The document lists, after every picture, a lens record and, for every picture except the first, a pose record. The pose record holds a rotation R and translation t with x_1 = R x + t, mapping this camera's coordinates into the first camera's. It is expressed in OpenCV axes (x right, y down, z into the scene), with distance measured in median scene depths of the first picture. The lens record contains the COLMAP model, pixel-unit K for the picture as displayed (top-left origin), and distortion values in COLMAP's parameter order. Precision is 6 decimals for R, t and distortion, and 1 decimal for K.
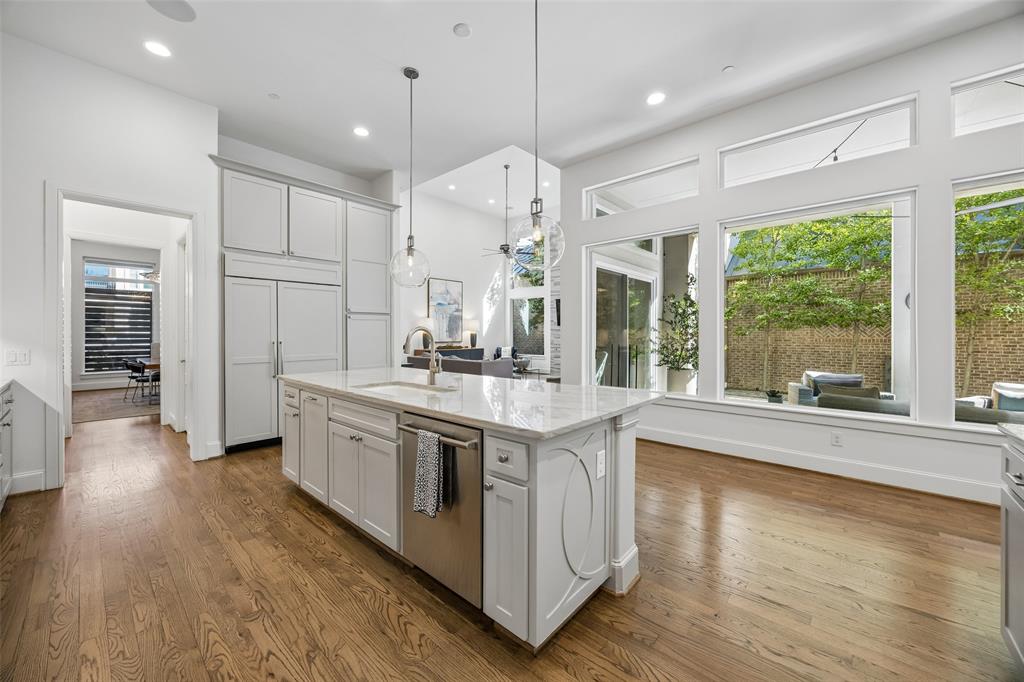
lens RADIAL K [[389.1, 0, 515.8], [0, 389.1, 335.9], [0, 0, 1]] dist [-0.003364, -0.000421]
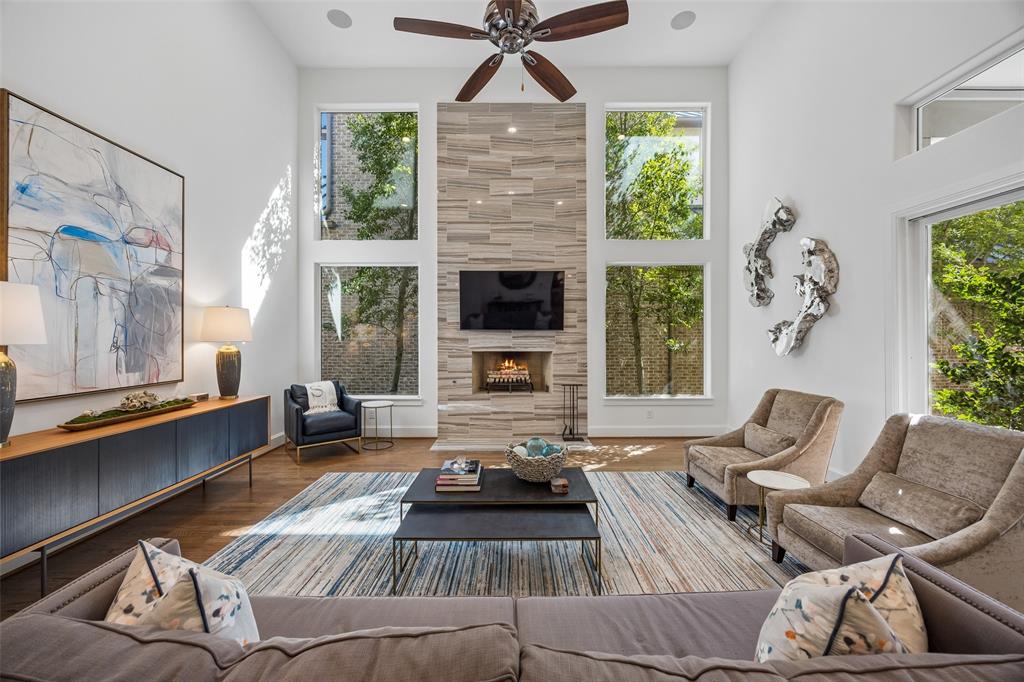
lens RADIAL K [[389.1, 0, 507.7], [0, 389.1, 339.4], [0, 0, 1]] dist [-0.003364, -0.000421]
pose [[0.741746, -0.005439, 0.670659, -0.151954], [0.002705, 0.999983, 0.005119, -0.017116], [-0.670676, -0.001983, 0.741748, 0.620674]]
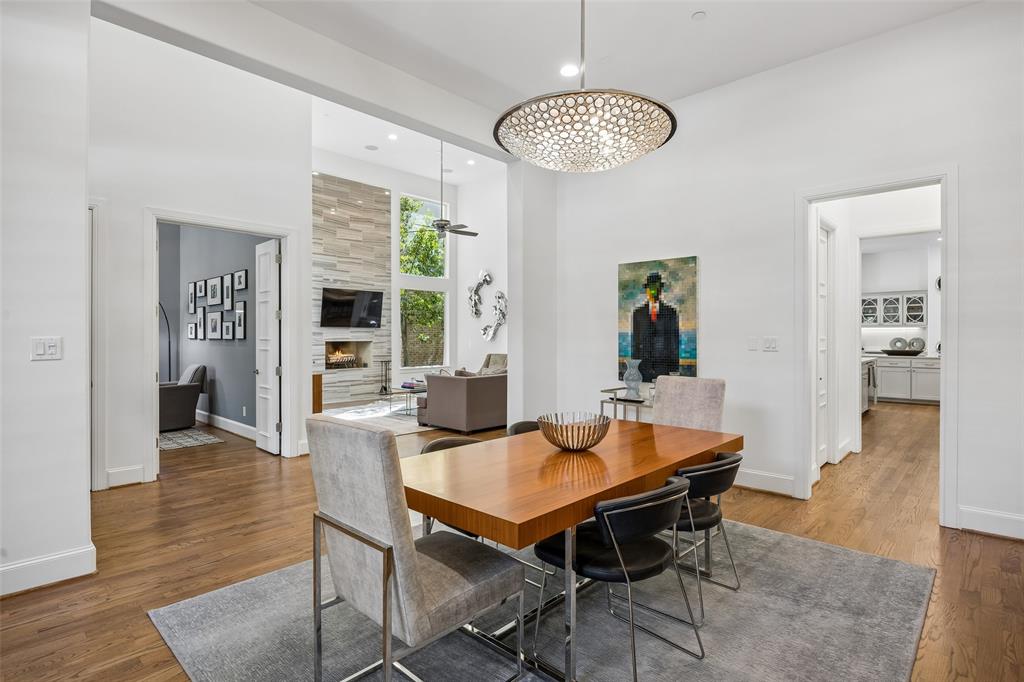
lens RADIAL K [[512.7, 0, 511.1], [0, 512.7, 335.3], [0, 0, 1]] dist [-0.006935, -0.001665]
pose [[0.016643, -0.000237, 0.999861, -0.756559], [0.001223, 0.999999, 0.000217, -0.011352], [-0.999861, 0.001219, 0.016643, 0.649048]]
